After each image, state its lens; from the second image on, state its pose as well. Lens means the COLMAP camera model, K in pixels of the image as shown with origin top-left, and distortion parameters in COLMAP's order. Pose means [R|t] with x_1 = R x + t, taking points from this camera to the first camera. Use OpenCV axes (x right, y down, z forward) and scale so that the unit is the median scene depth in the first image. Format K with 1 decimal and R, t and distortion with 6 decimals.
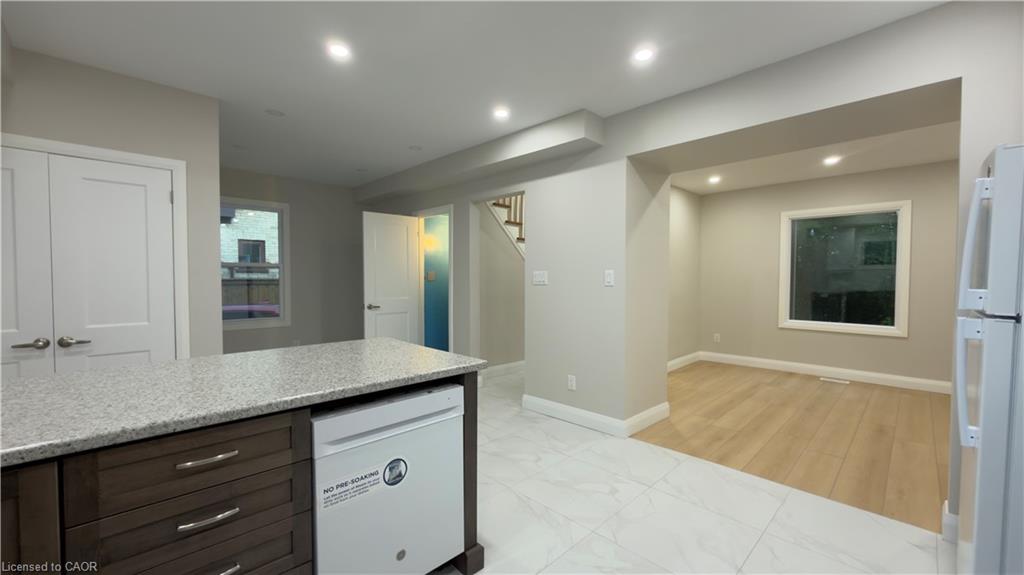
lens RADIAL K [[407.9, 0, 510.6], [0, 407.9, 288.7], [0, 0, 1]] dist [0.001200, -0.000184]
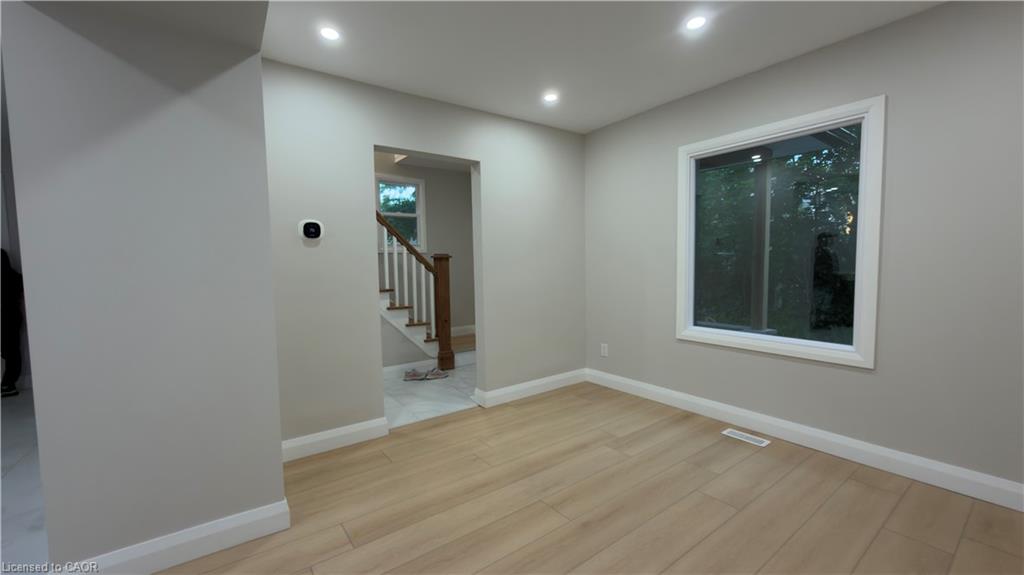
lens RADIAL K [[407.9, 0, 510.6], [0, 407.9, 288.7], [0, 0, 1]] dist [0.001200, -0.000184]
pose [[0.989265, -0.008962, -0.145856, 0.748827], [0.013924, 0.999357, 0.033035, -0.004615], [0.145466, -0.034711, 0.988754, 0.541644]]
